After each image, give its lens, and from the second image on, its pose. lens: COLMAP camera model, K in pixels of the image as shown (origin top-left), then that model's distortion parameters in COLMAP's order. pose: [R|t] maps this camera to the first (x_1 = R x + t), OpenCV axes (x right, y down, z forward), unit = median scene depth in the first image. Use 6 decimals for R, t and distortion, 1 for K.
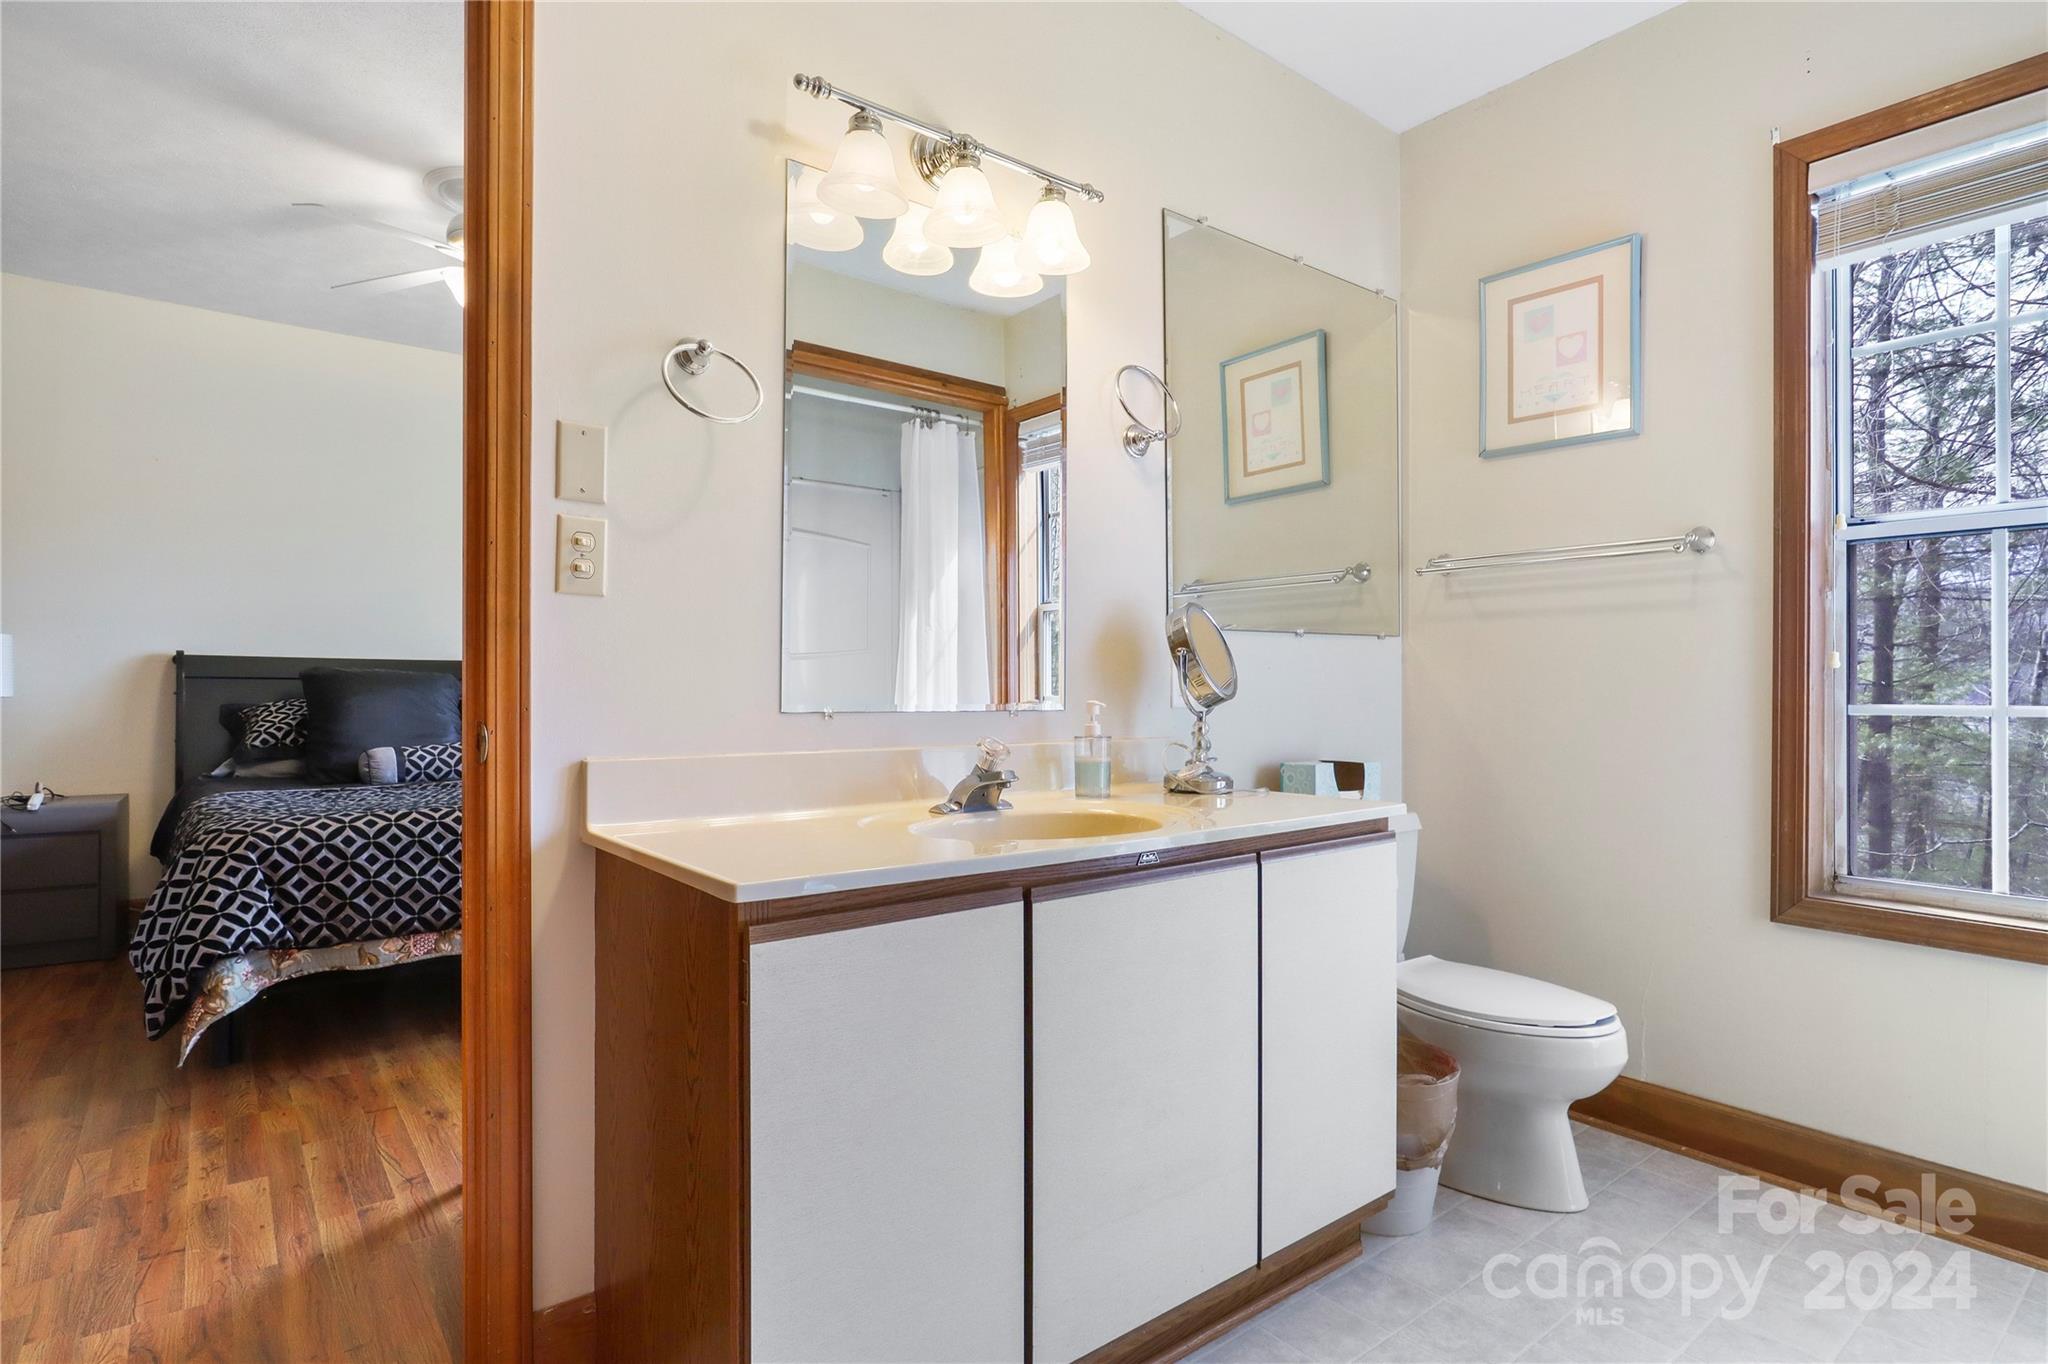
lens RADIAL K [[1056.0, 0, 1033.5], [0, 1056.0, 679.2], [0, 0, 1]] dist [-0.034863, 0.001609]
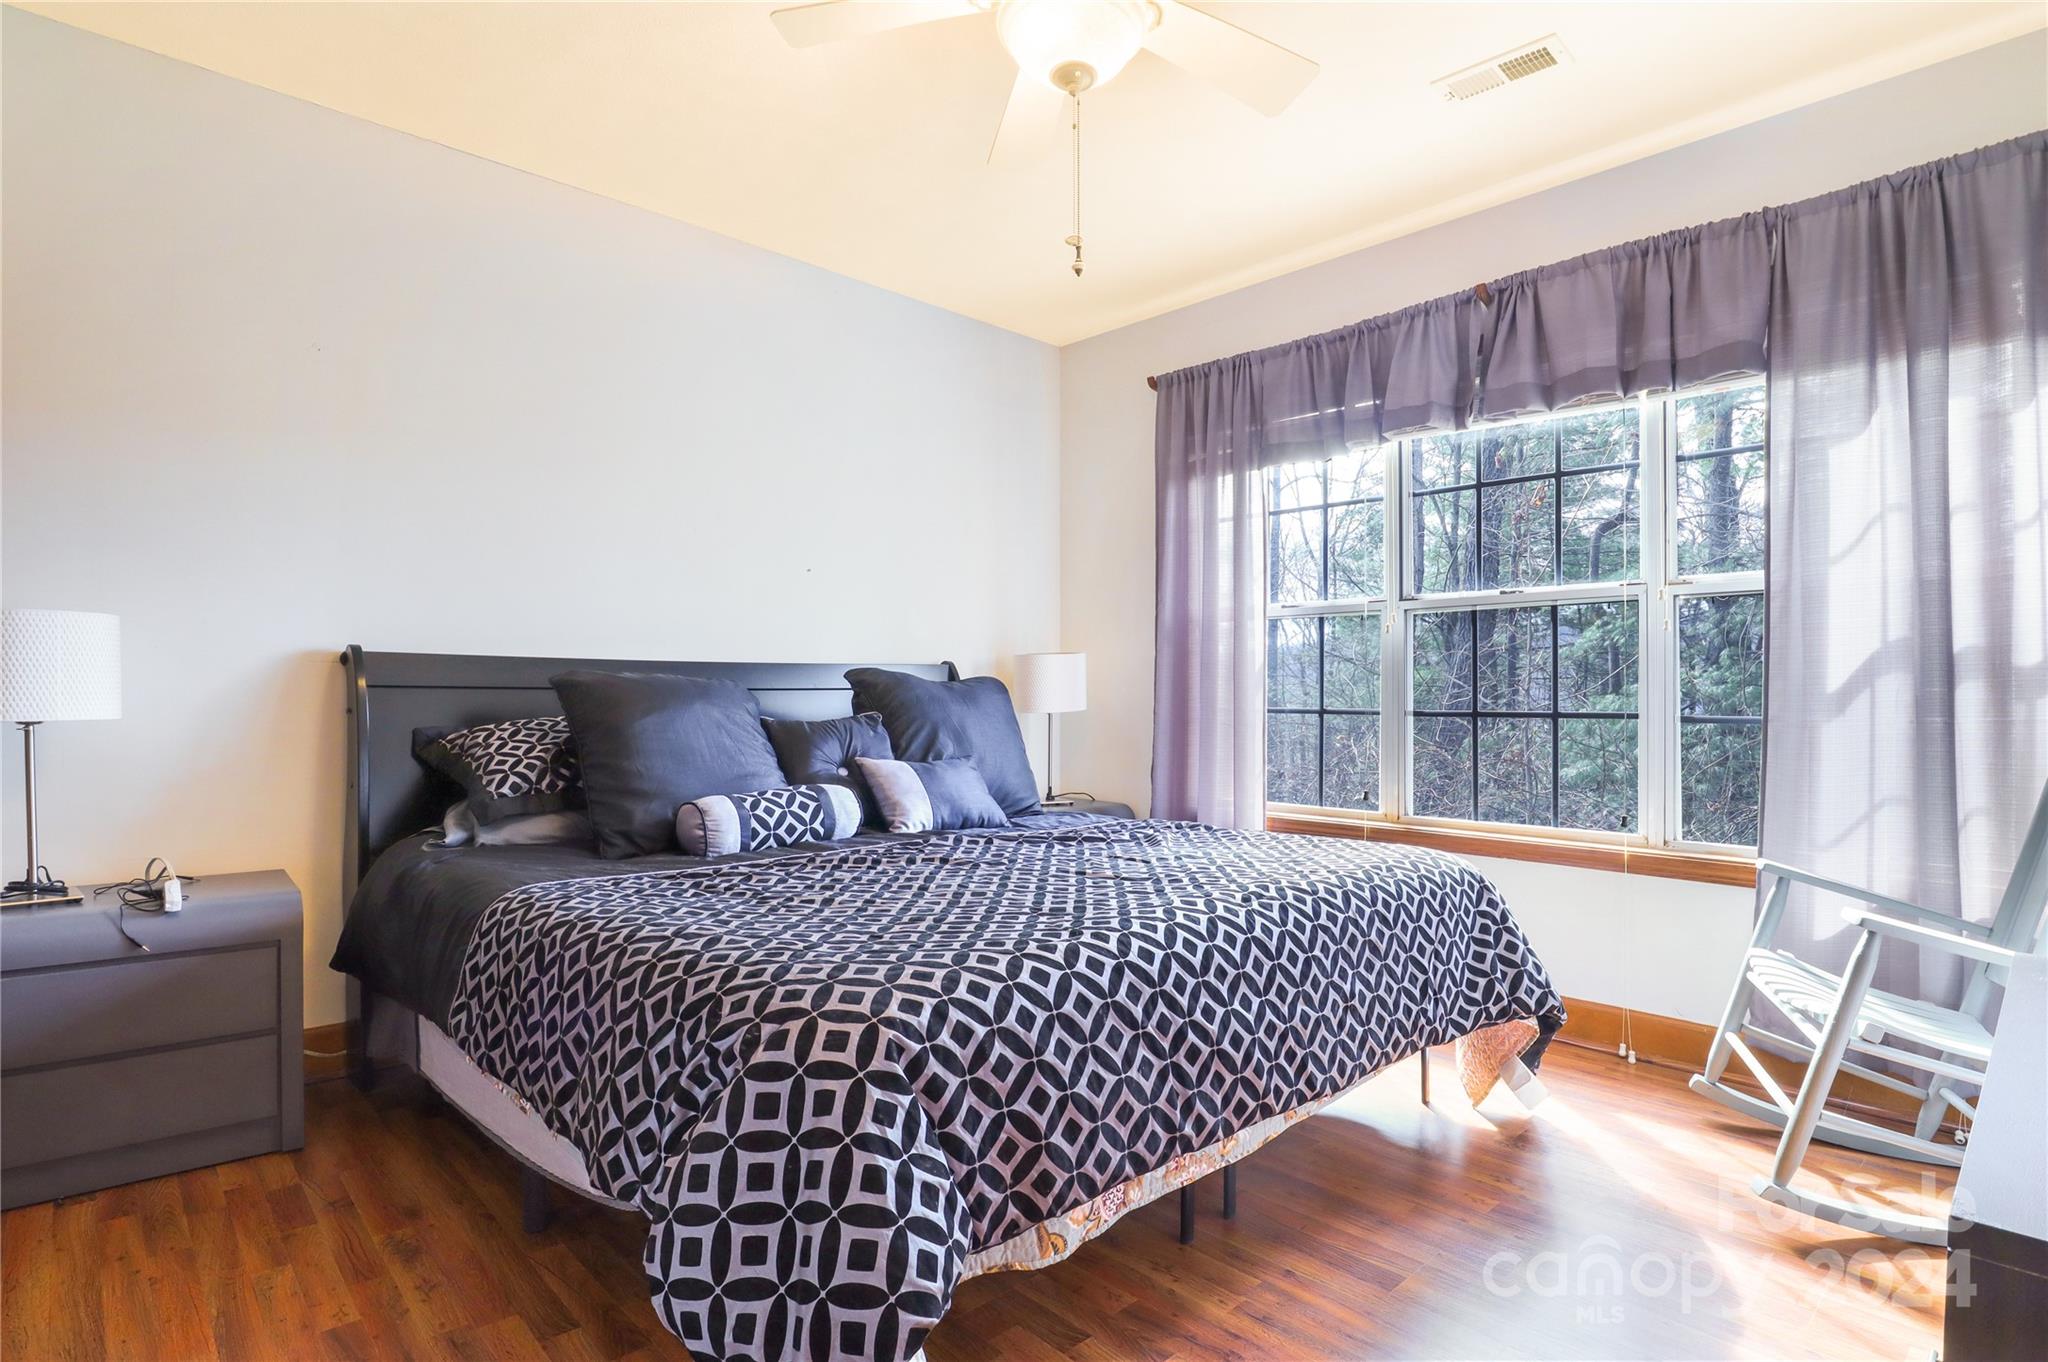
lens RADIAL K [[1056.0, 0, 1013.9], [0, 1056.0, 685.4], [0, 0, 1]] dist [-0.034863, 0.001609]
pose [[0.998007, 0.004414, 0.062950, -0.480914], [-0.004324, 0.999989, -0.001578, -0.003219], [-0.062956, 0.001302, 0.998015, 0.338587]]
